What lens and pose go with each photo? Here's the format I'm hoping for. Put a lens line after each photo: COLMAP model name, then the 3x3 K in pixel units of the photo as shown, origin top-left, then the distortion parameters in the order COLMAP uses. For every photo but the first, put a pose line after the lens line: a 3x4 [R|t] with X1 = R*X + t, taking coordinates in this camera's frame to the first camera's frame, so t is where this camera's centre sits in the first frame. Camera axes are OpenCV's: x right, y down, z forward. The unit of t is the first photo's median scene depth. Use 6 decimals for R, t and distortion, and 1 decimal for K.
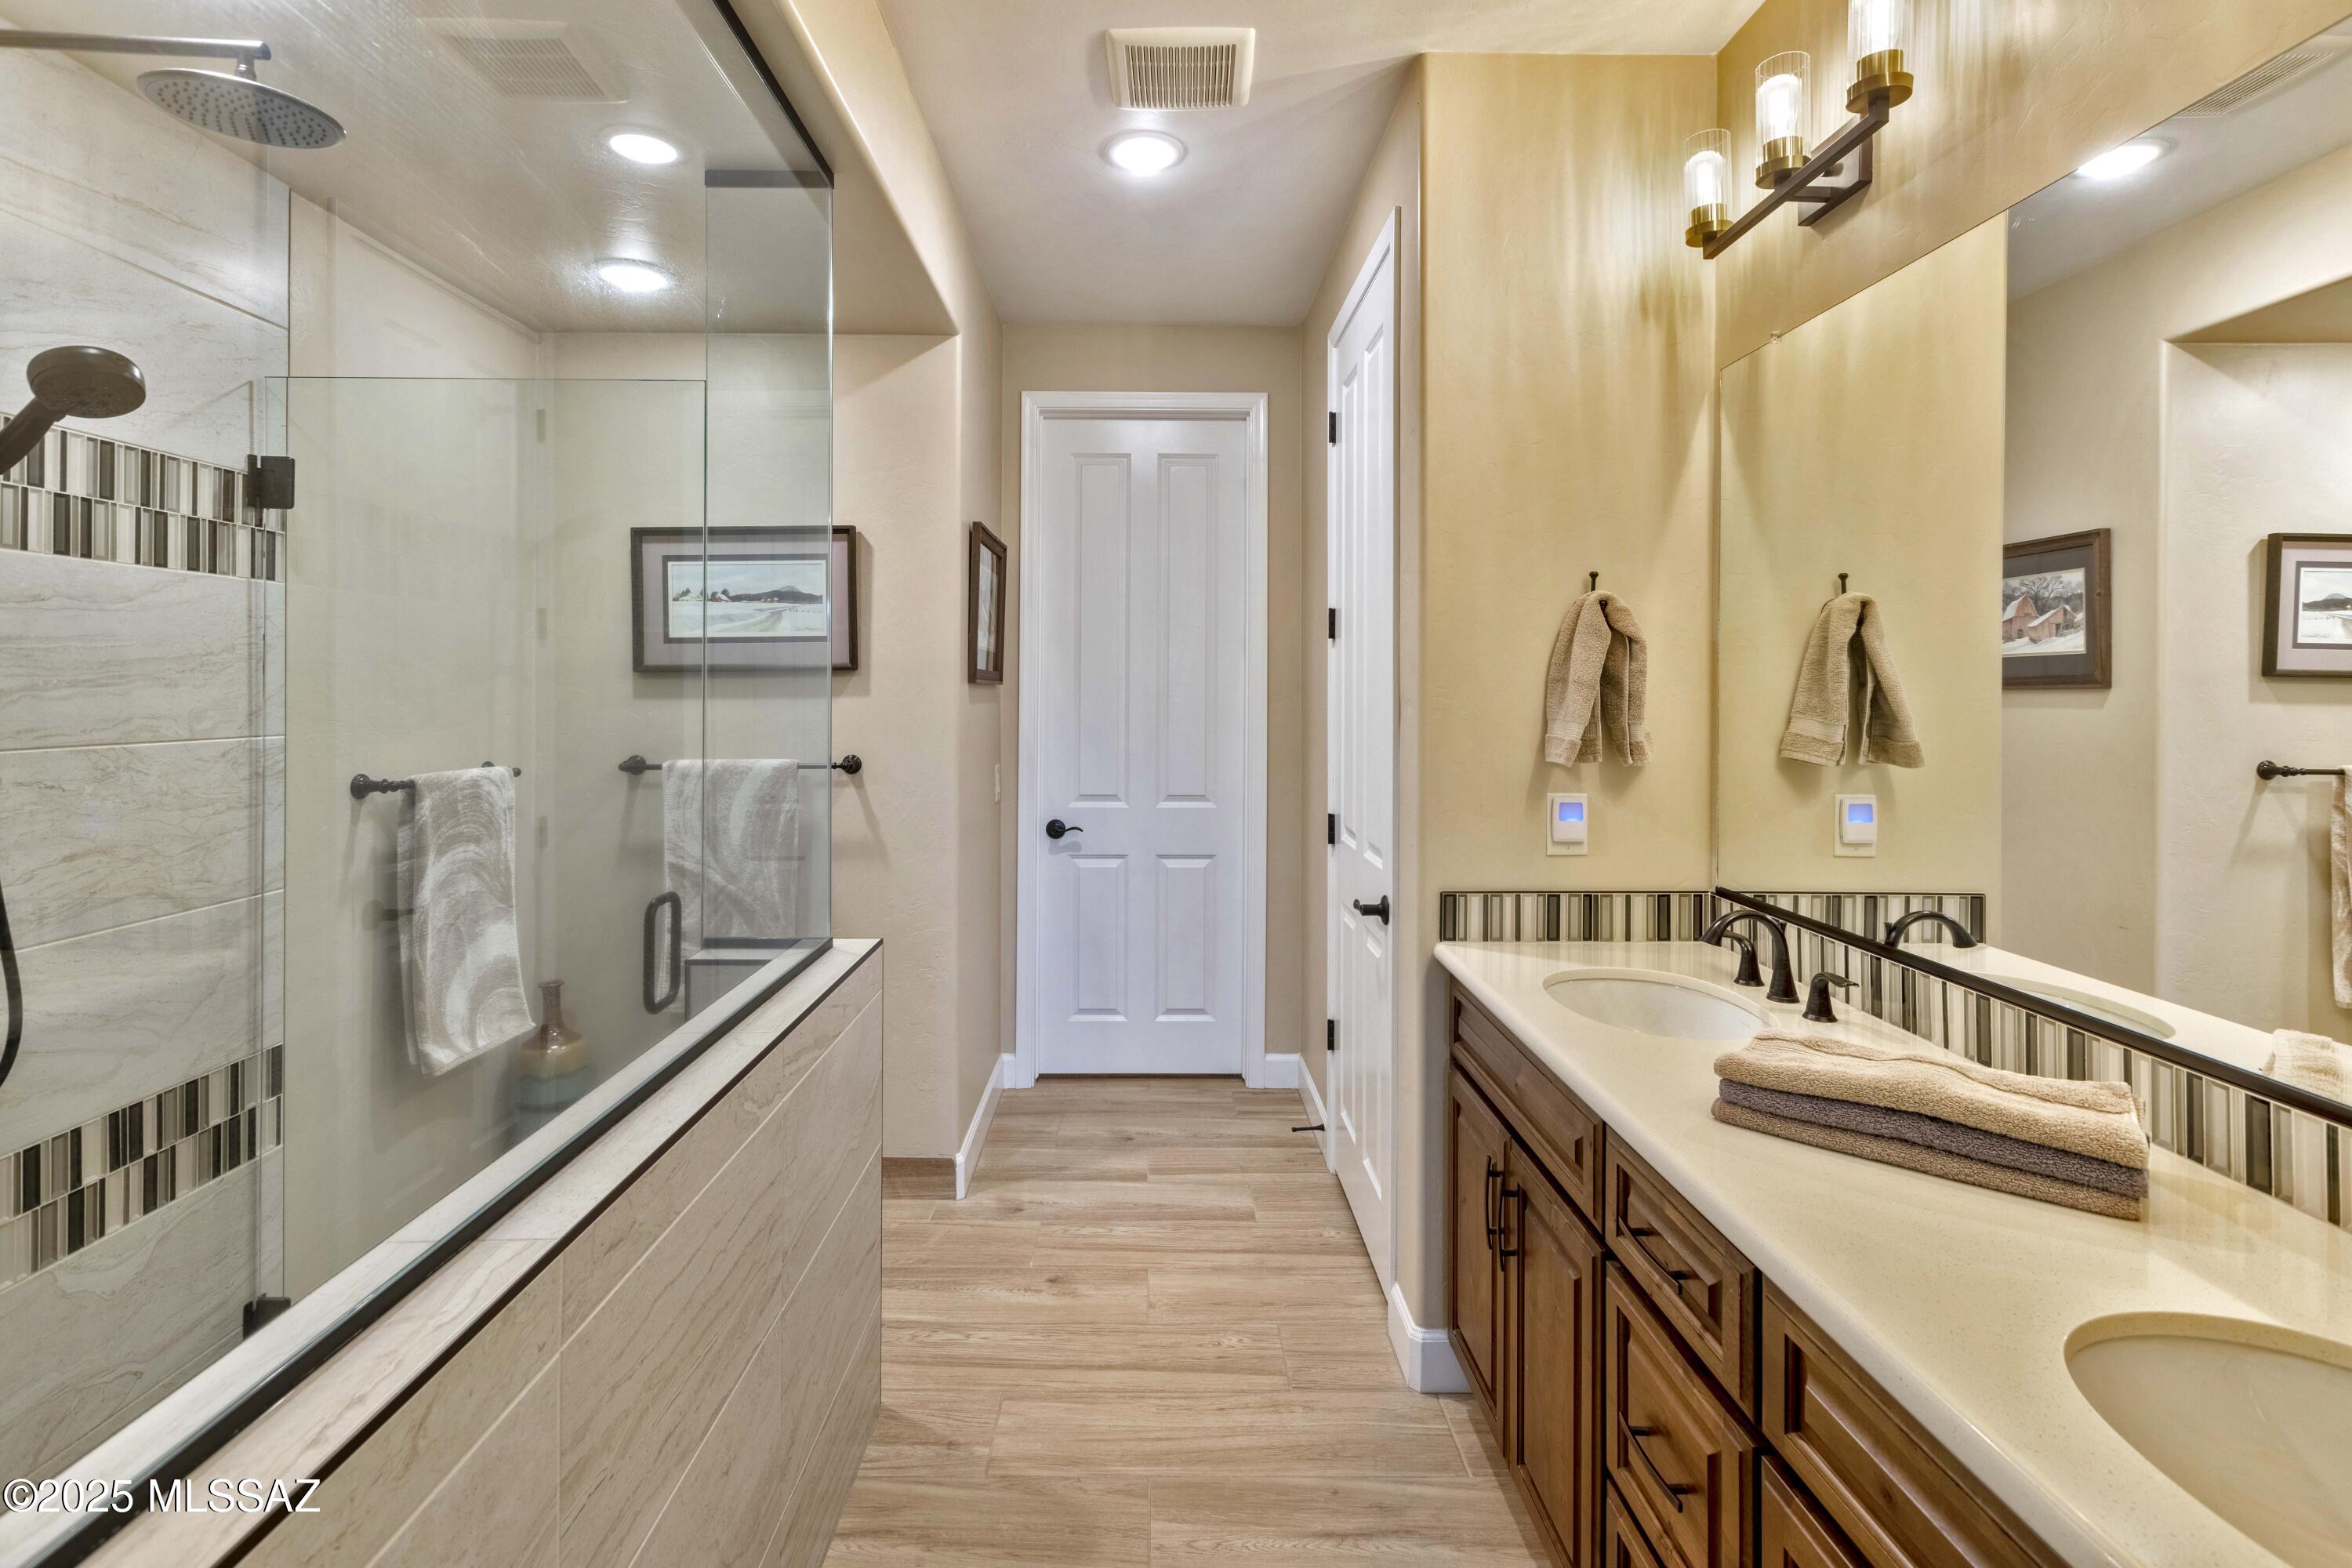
lens RADIAL K [[1098.5, 0, 1172.8], [0, 1098.5, 675.9], [0, 0, 1]] dist [0.001792, 0.000003]
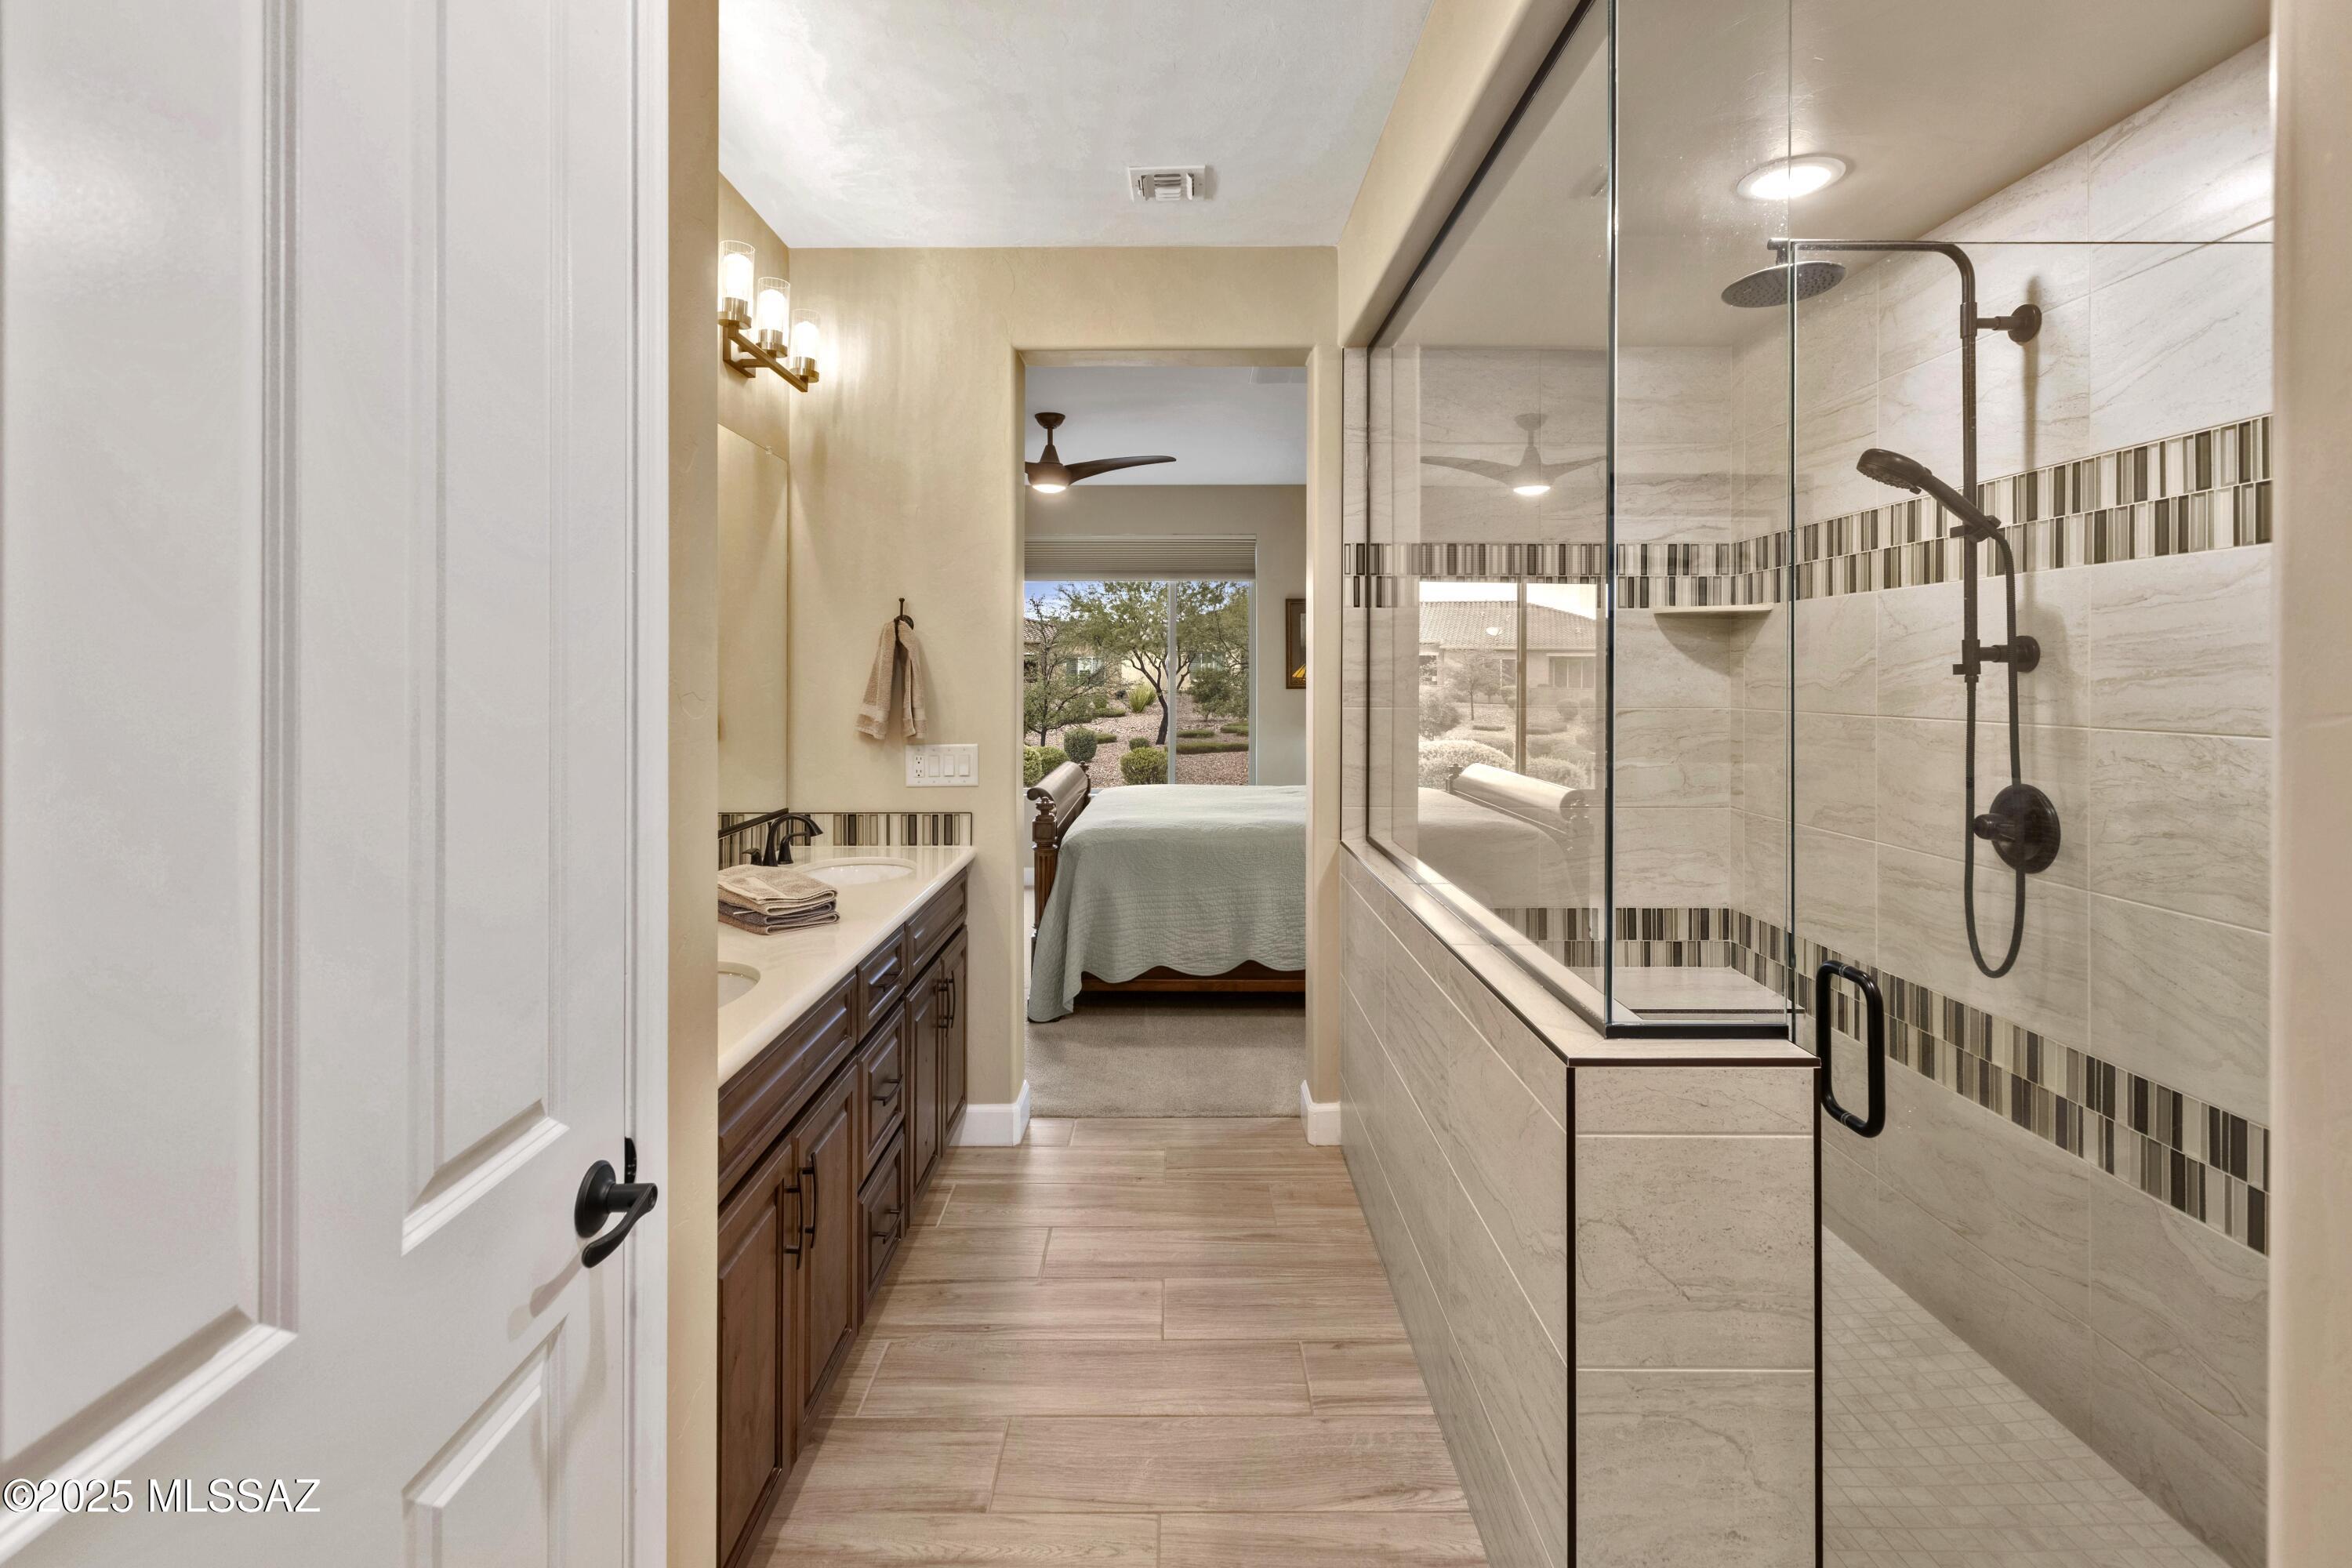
lens RADIAL K [[1098.5, 0, 1172.8], [0, 1098.5, 675.9], [0, 0, 1]] dist [0.001792, 0.000003]
pose [[-0.999868, -0.003886, 0.015788, -0.043753], [-0.004084, 0.999913, -0.012558, 0.026315], [-0.015738, -0.012621, -0.999796, 2.027205]]
